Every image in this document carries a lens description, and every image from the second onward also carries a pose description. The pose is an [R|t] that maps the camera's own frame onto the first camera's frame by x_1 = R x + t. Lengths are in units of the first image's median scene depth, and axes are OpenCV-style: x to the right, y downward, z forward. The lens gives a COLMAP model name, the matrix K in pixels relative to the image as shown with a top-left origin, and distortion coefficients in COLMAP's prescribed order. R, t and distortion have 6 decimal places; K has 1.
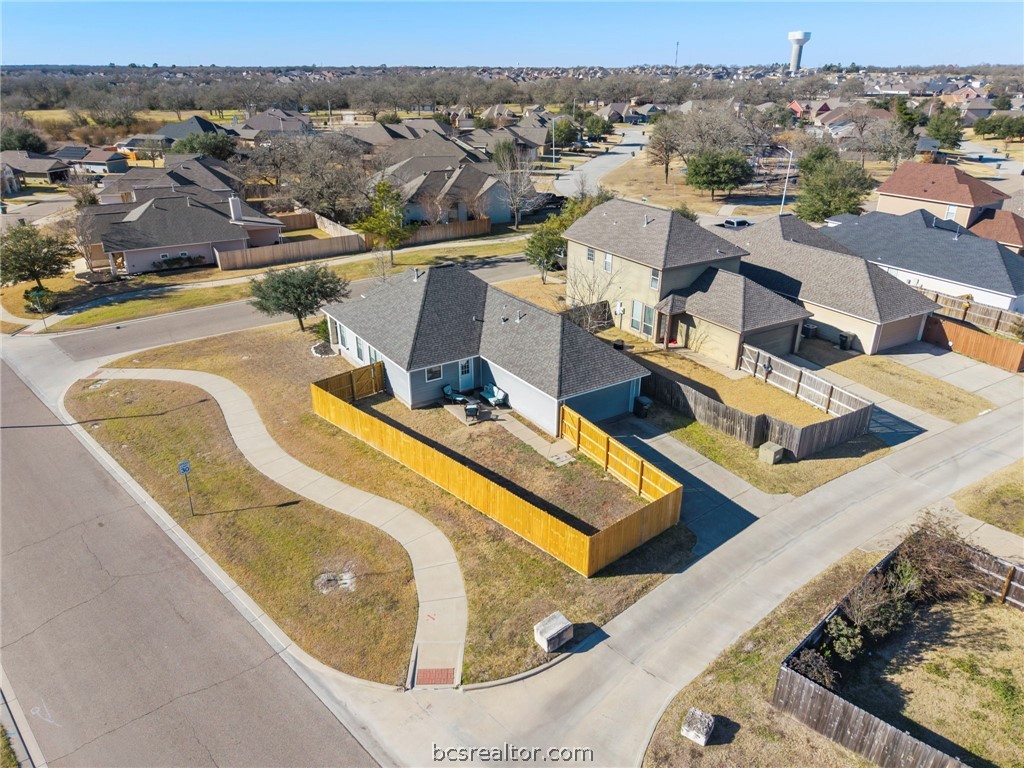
lens RADIAL K [[689.9, 0, 510.9], [0, 689.9, 386.2], [0, 0, 1]] dist [0.026940, -0.033304]
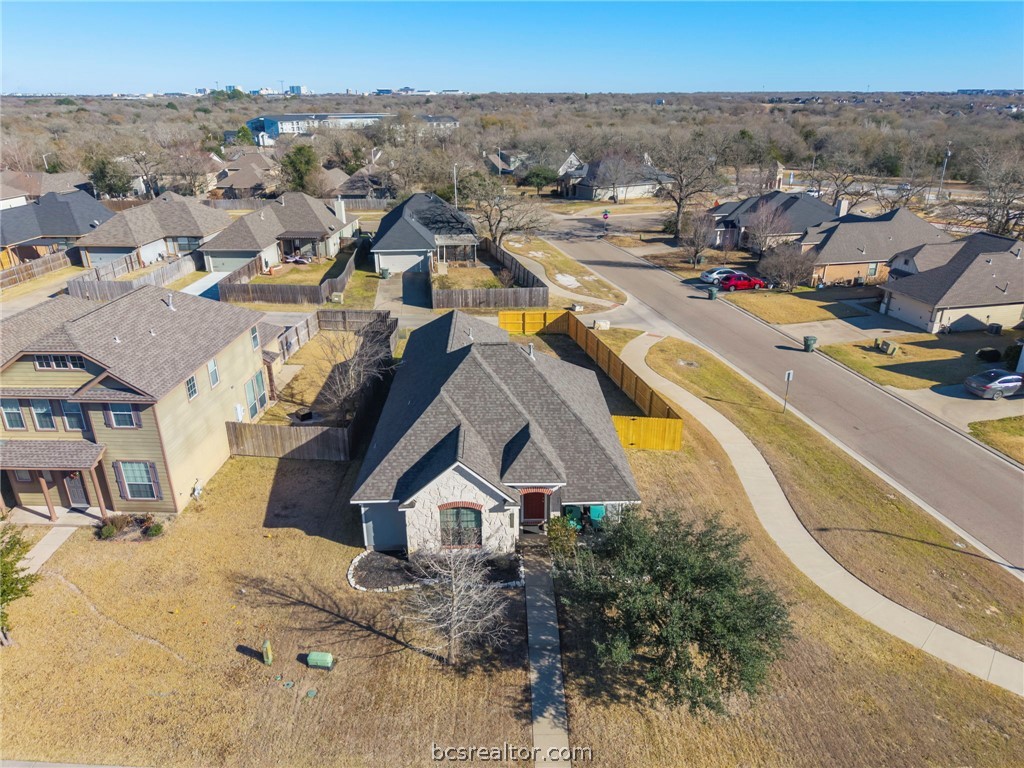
lens RADIAL K [[689.9, 0, 516.0], [0, 689.9, 385.9], [0, 0, 1]] dist [0.026940, -0.033304]
pose [[-0.841459, -0.203604, 0.500492, -0.575129], [0.230689, 0.702243, 0.673526, -0.726266], [-0.488599, 0.682202, -0.543940, 1.637029]]
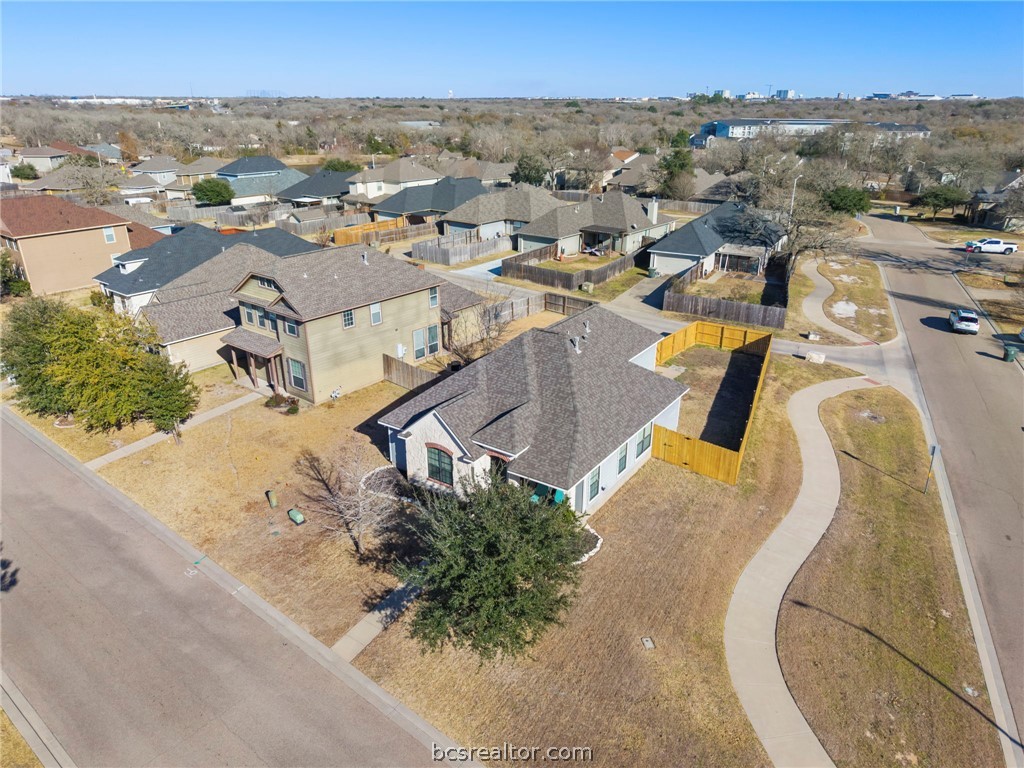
lens RADIAL K [[689.9, 0, 513.8], [0, 689.9, 385.7], [0, 0, 1]] dist [0.026940, -0.033304]
pose [[-0.364295, -0.353362, 0.861641, -0.935002], [0.387034, 0.784088, 0.485192, -0.616008], [-0.847050, 0.510237, -0.148876, 1.376231]]
